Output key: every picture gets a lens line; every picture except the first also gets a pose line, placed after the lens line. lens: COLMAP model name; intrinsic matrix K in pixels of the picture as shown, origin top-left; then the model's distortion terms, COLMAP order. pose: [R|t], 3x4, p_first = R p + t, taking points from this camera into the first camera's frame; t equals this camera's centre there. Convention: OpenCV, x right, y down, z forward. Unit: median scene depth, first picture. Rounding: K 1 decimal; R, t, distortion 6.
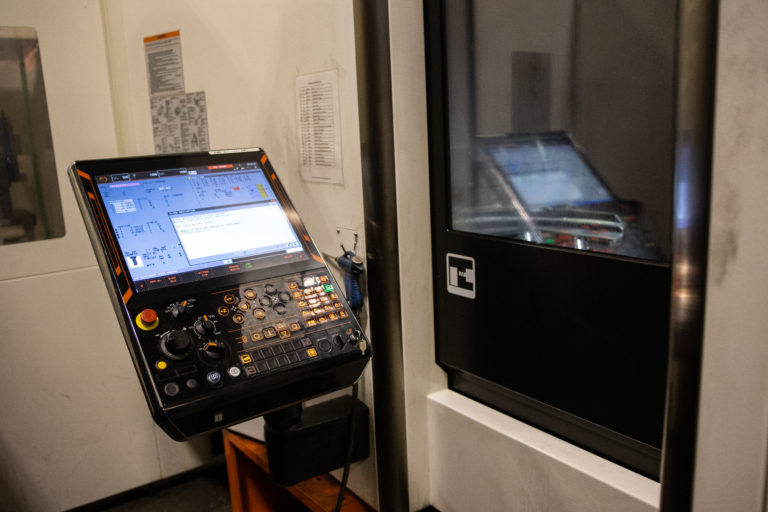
lens RADIAL K [[644.5, 0, 384.0], [0, 644.5, 256.0], [0, 0, 1]] dist [-0.112483, 0.162756]
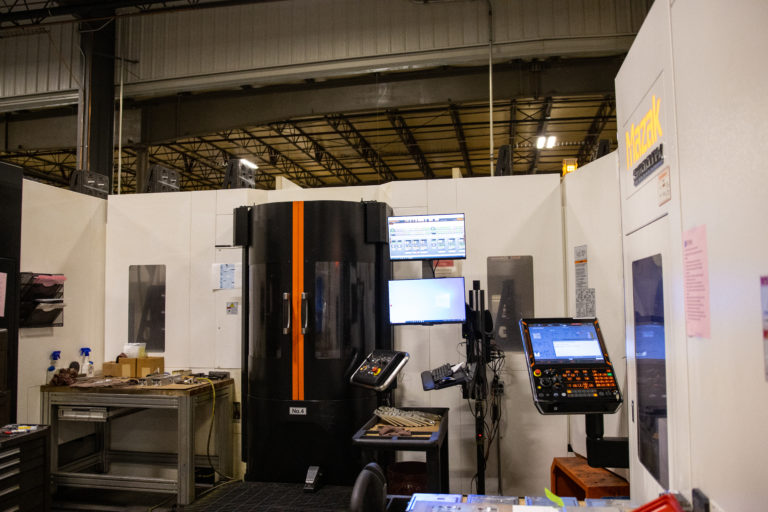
lens RADIAL K [[644.5, 0, 384.0], [0, 644.5, 256.0], [0, 0, 1]] dist [-0.112483, 0.162756]
pose [[0.737093, -0.019792, -0.675501, 1.069680], [-0.148358, 0.970448, -0.190318, 0.231456], [0.659306, 0.240498, 0.712374, -1.646870]]
